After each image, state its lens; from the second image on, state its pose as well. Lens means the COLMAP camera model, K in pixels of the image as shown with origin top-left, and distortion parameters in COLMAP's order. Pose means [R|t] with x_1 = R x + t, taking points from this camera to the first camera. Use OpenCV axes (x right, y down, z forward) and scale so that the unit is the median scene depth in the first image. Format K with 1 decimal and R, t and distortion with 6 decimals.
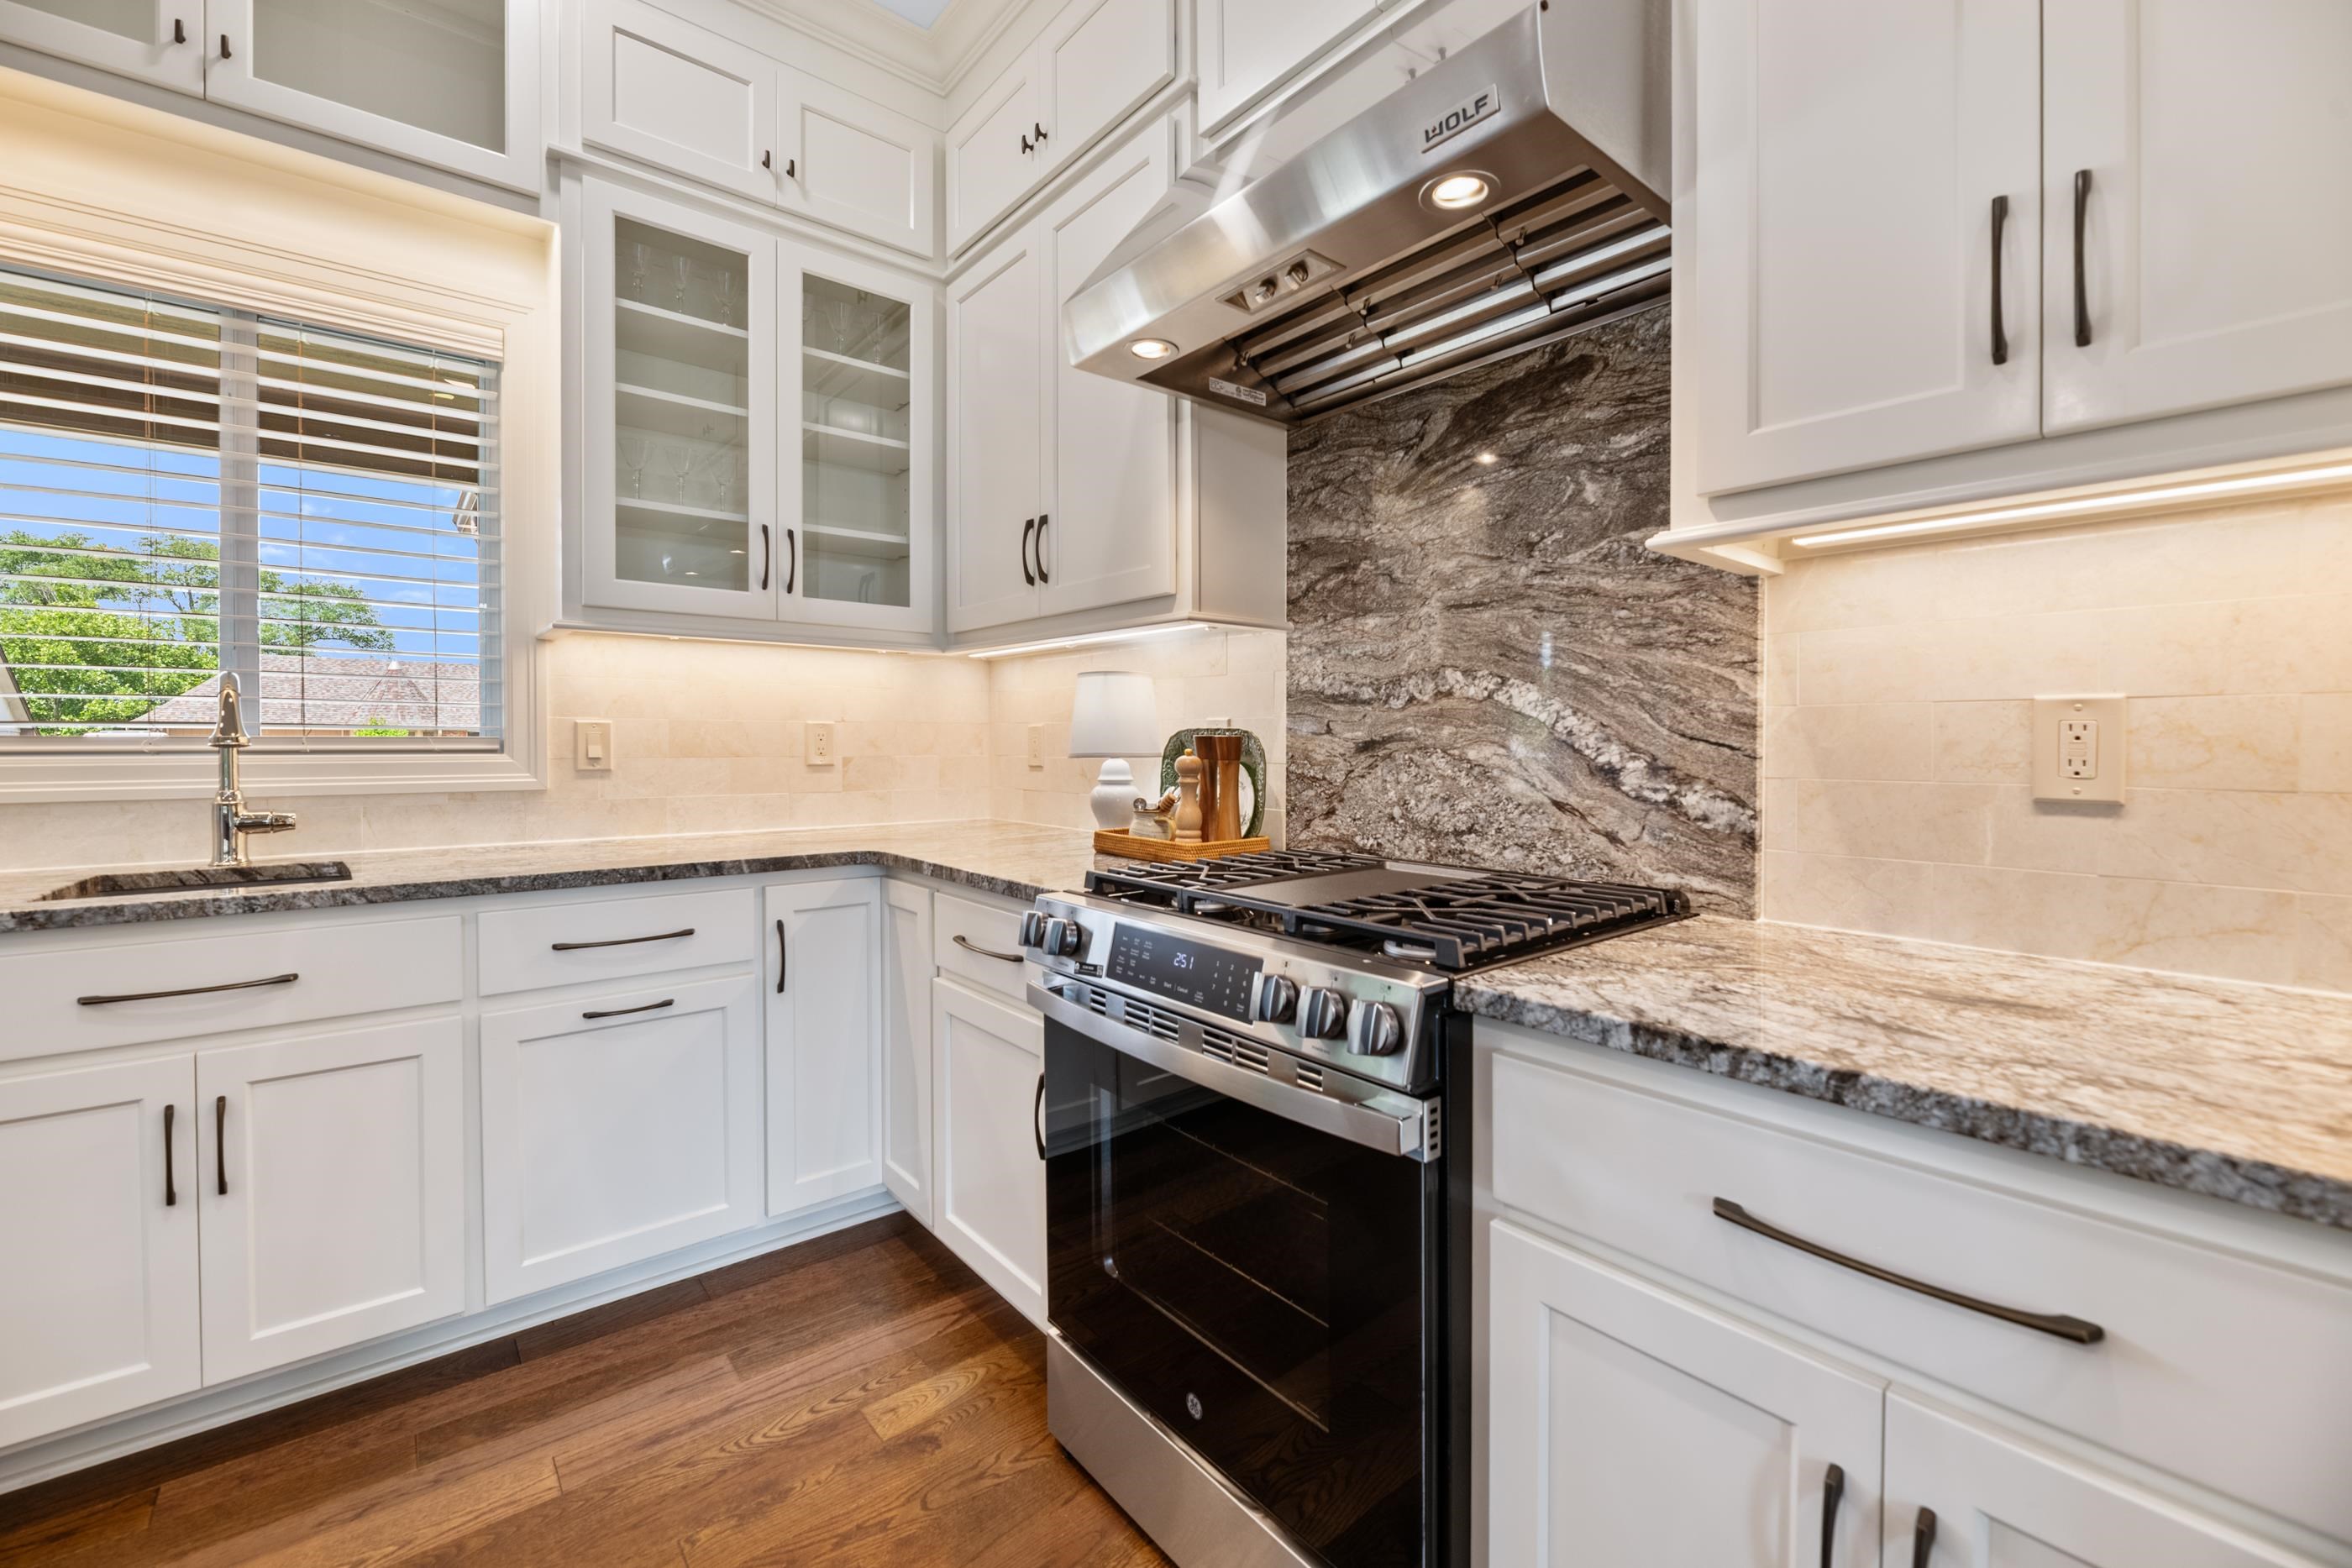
lens RADIAL K [[958.9, 0, 1162.9], [0, 958.9, 753.8], [0, 0, 1]] dist [-0.006656, -0.000090]
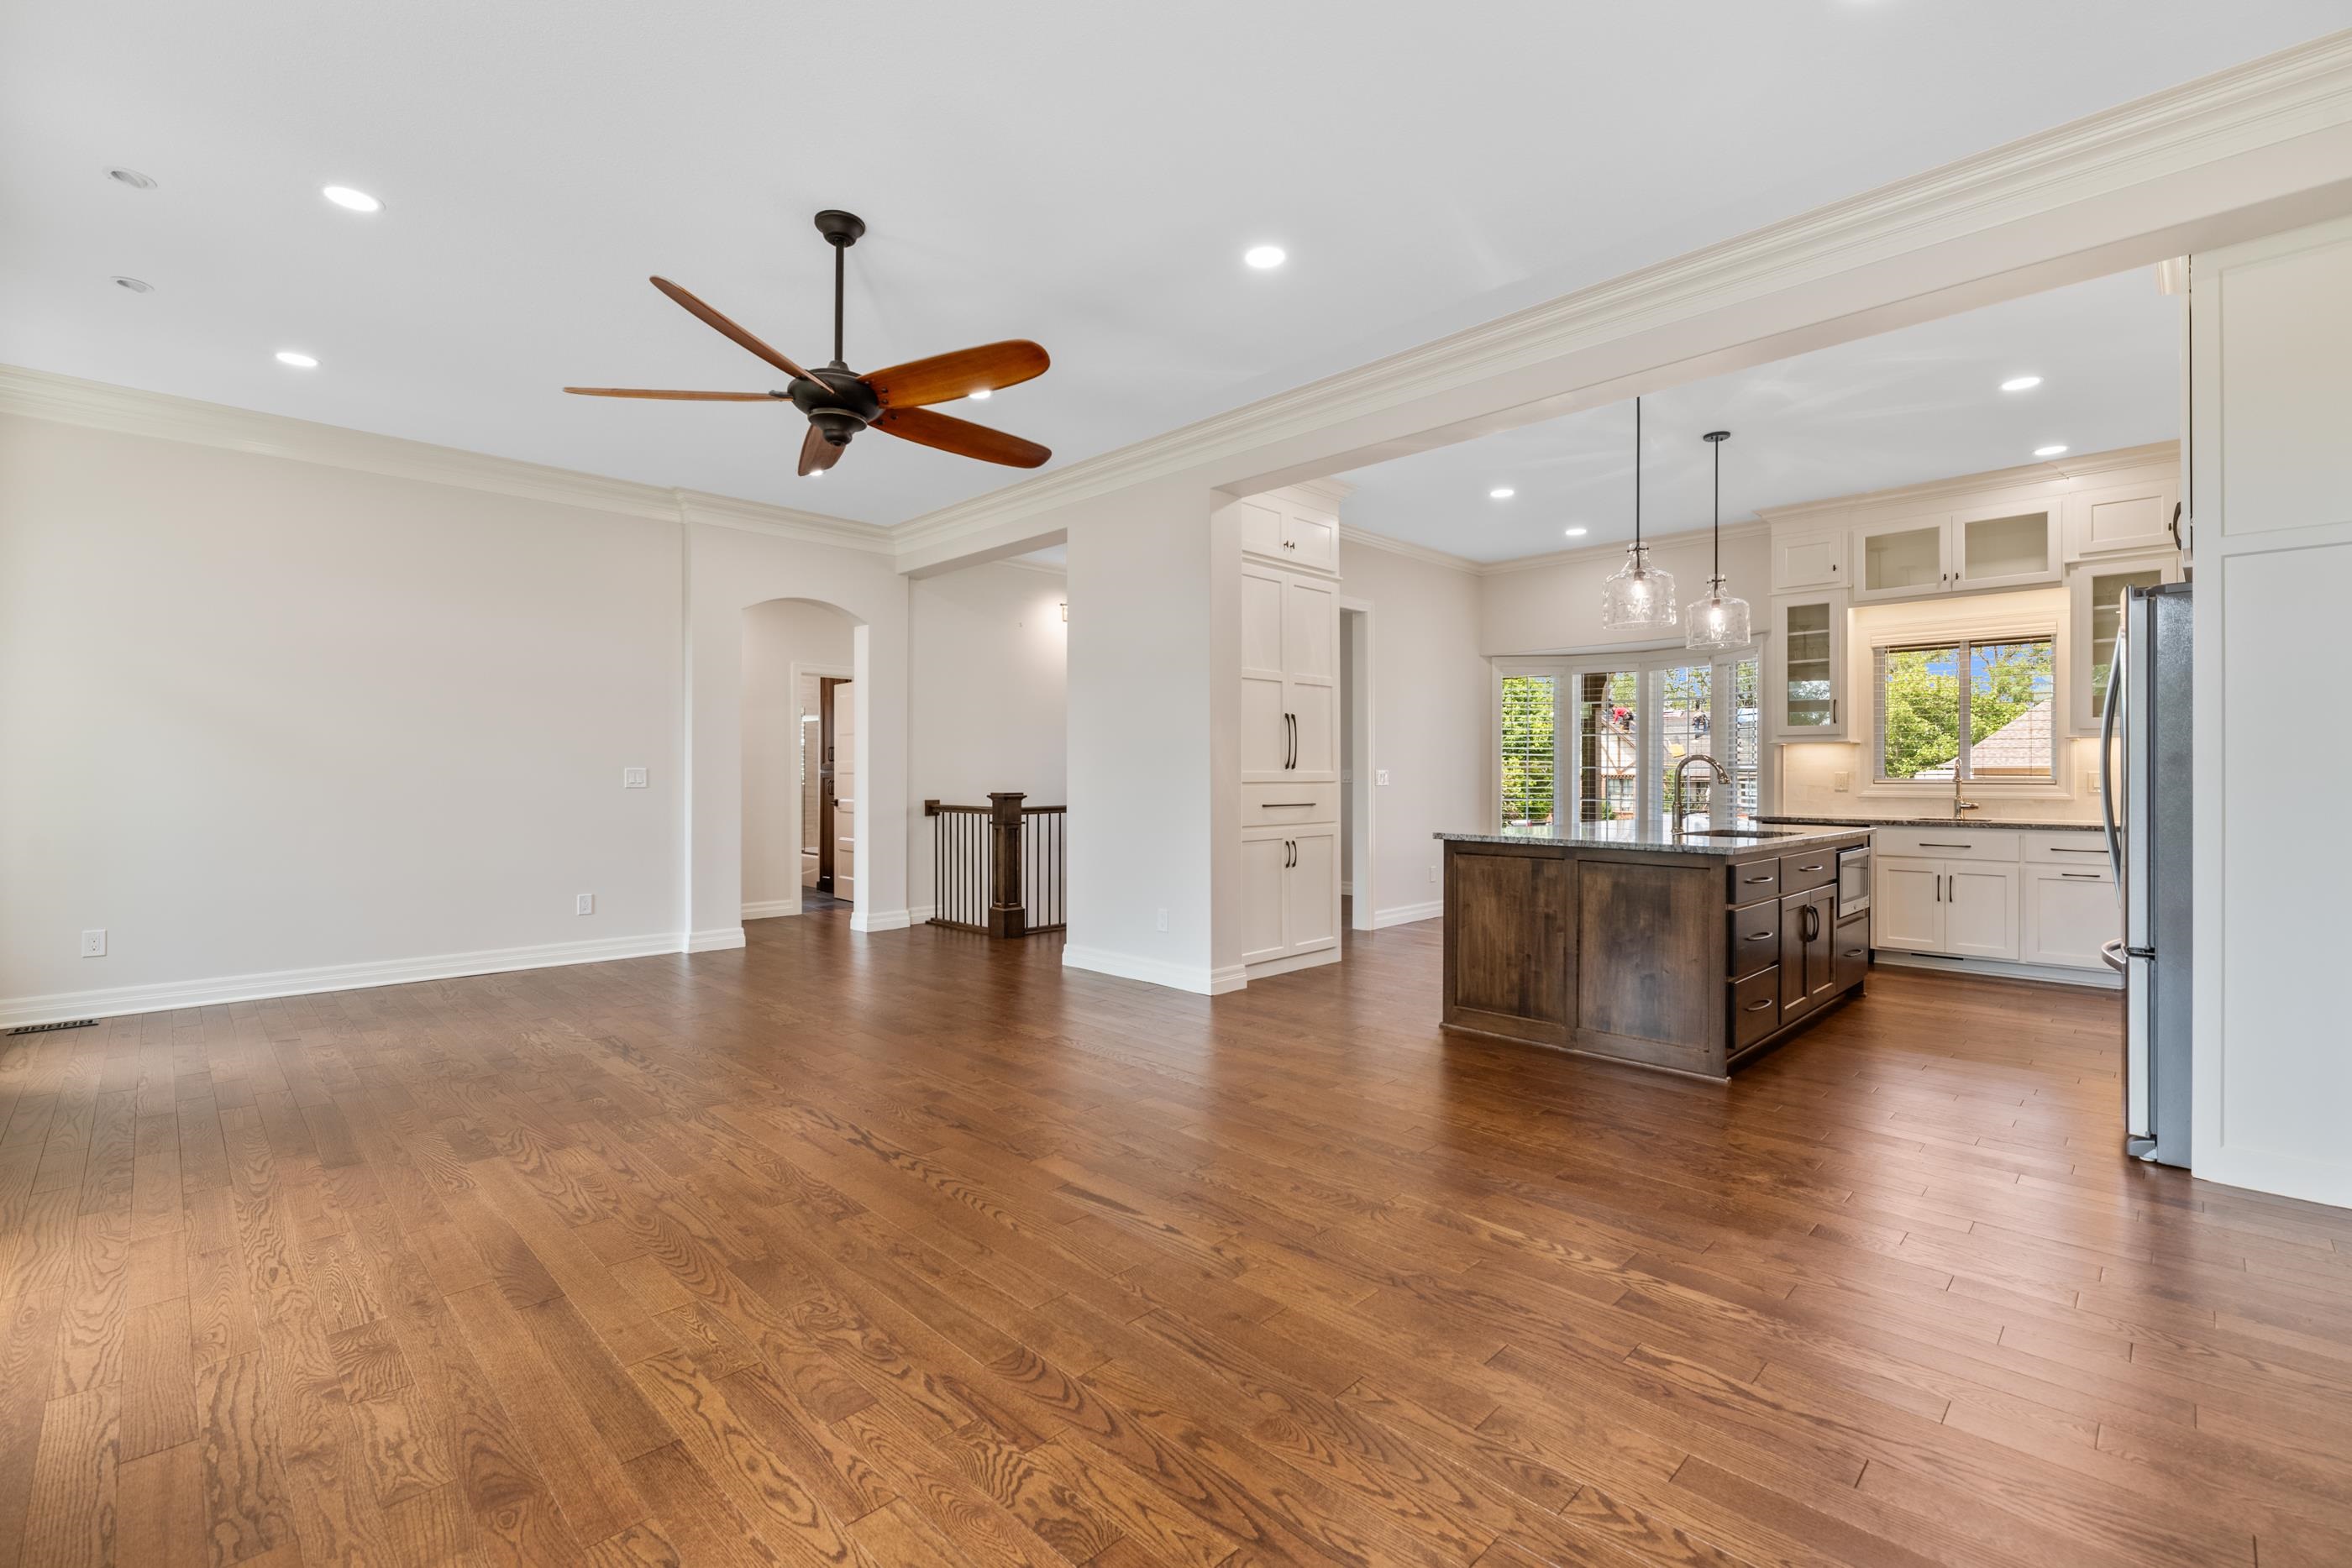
lens RADIAL K [[1027.1, 0, 1172.1], [0, 1027.1, 772.0], [0, 0, 1]] dist [-0.001969, 0.000099]
pose [[0.095128, -0.004695, -0.995454, 2.072695], [-0.016039, 0.999852, -0.006249, 0.022257], [0.995336, 0.016561, 0.095038, -1.845531]]
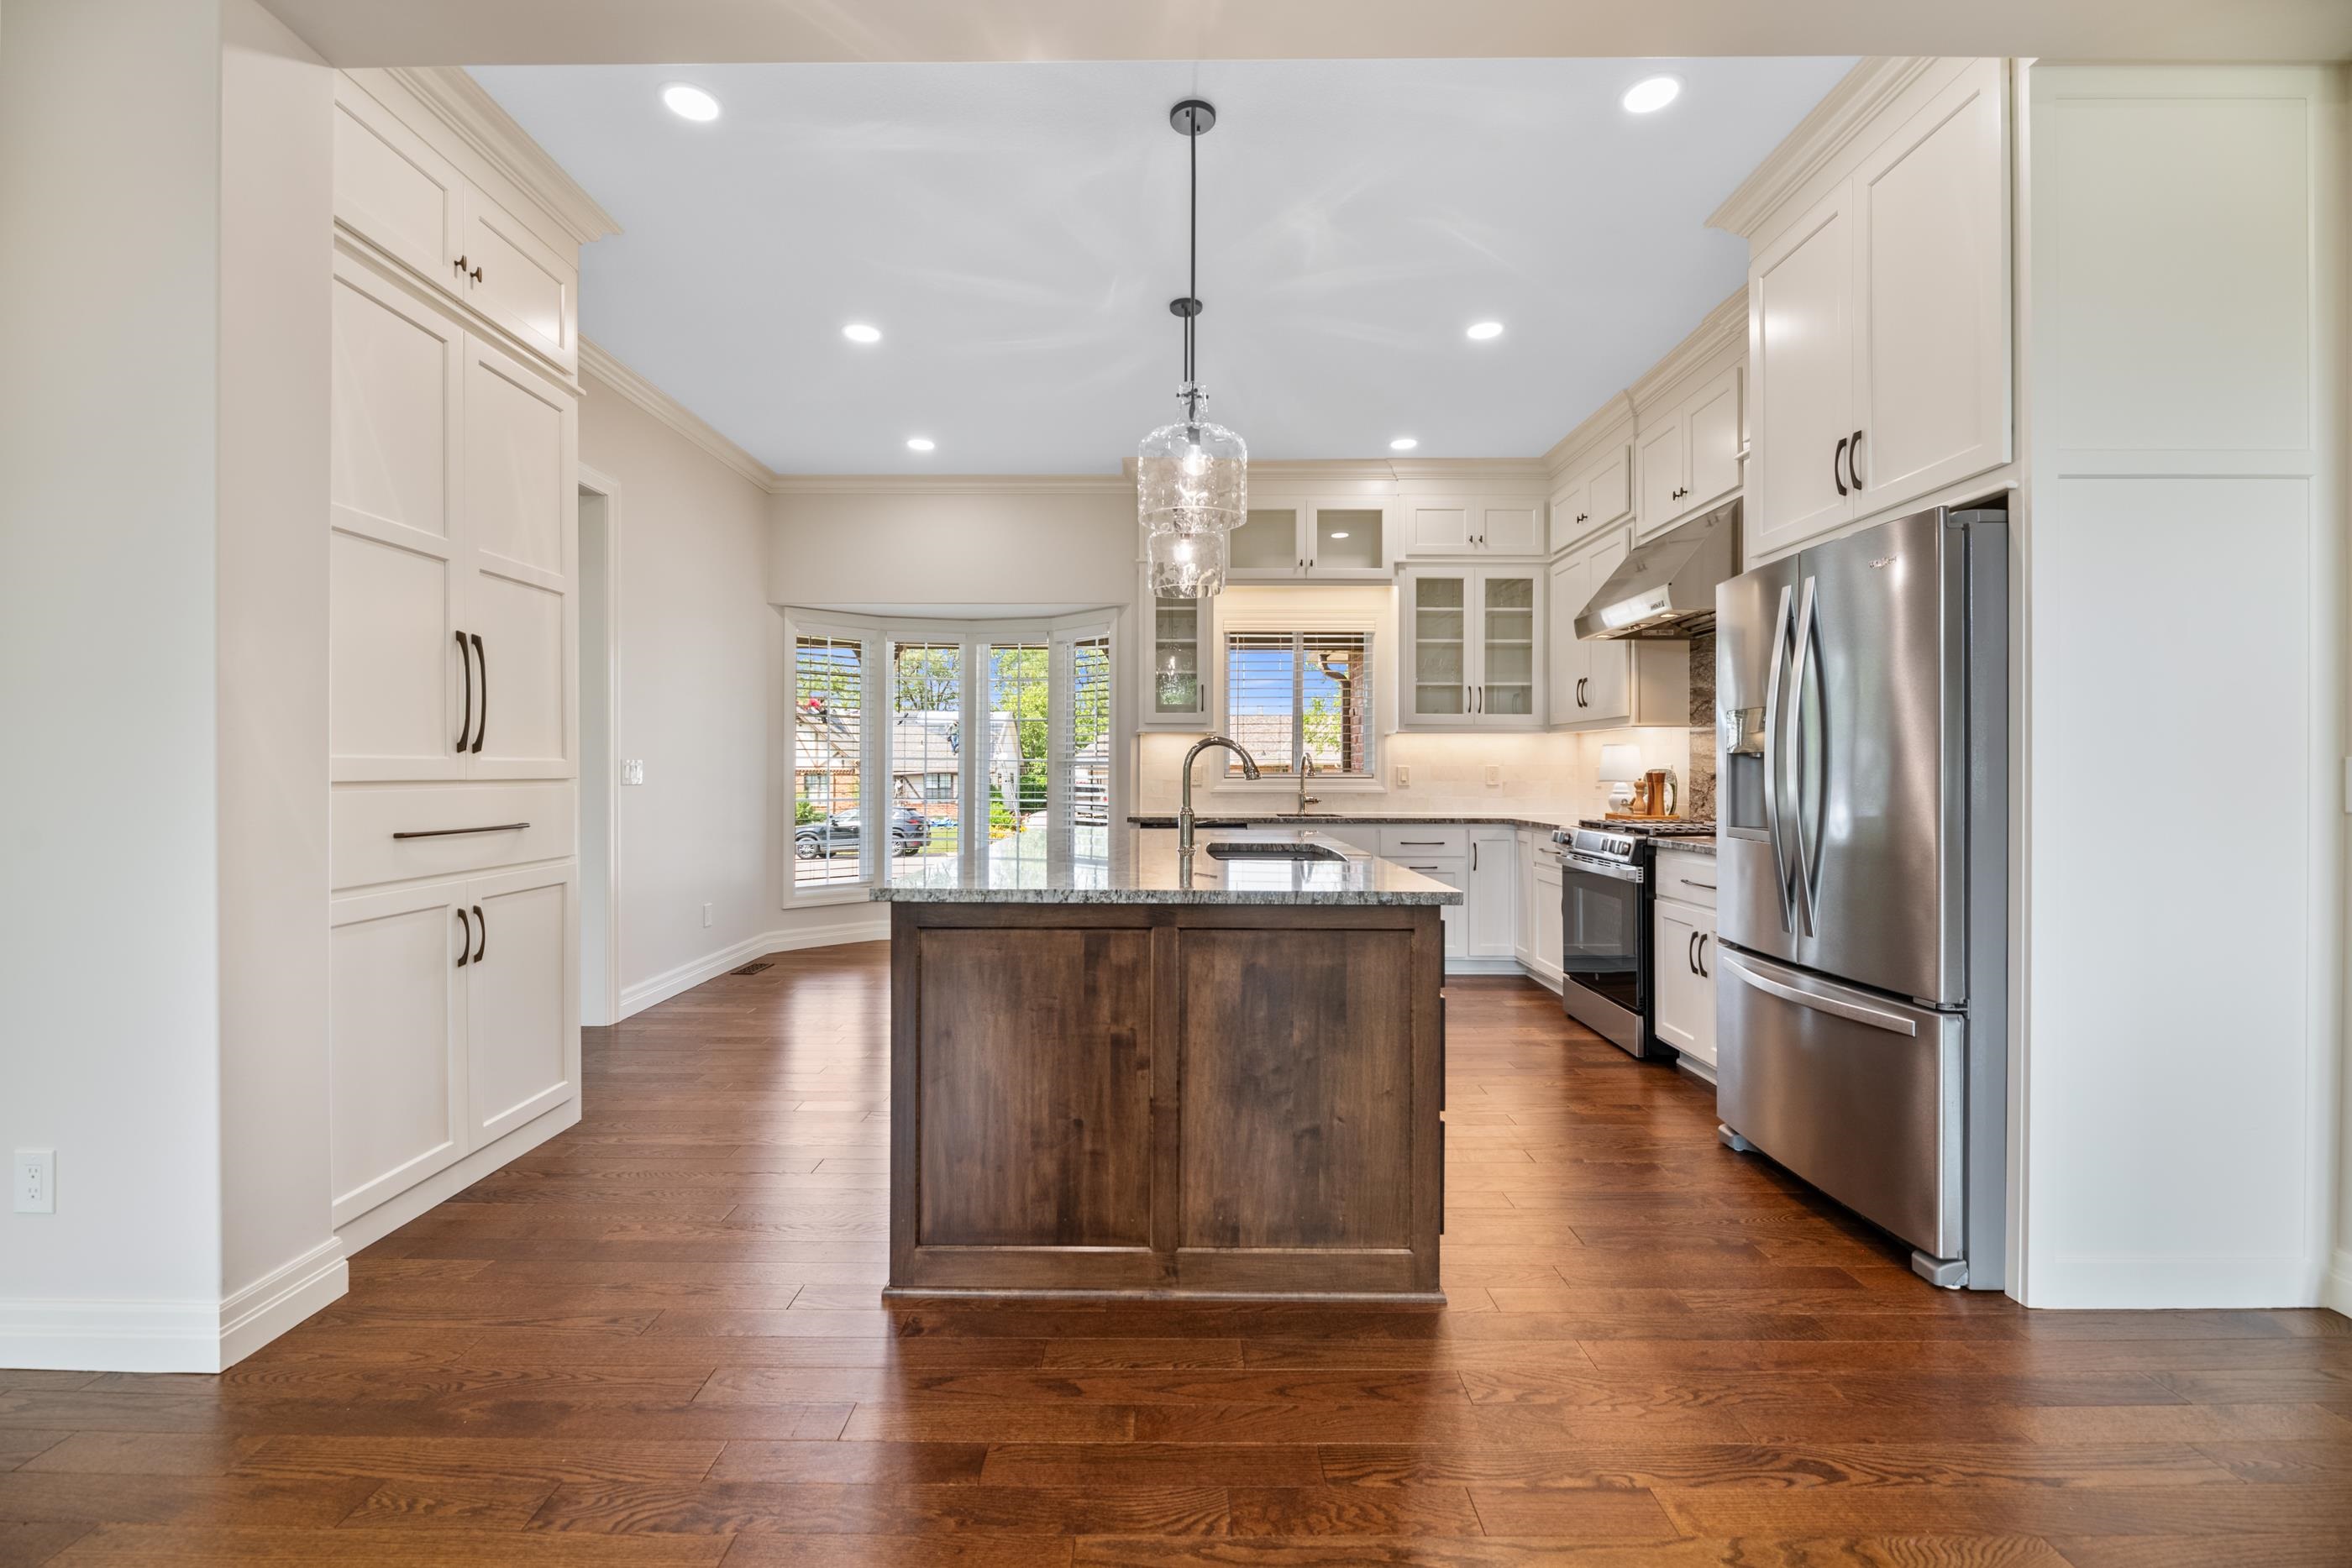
lens RADIAL K [[958.9, 0, 1171.7], [0, 958.9, 774.2], [0, 0, 1]] dist [-0.006656, -0.000090]
pose [[0.772272, 0.001557, -0.635290, 0.646188], [-0.010202, 0.999898, -0.009951, 0.021412], [0.635210, 0.014167, 0.772210, -1.605499]]
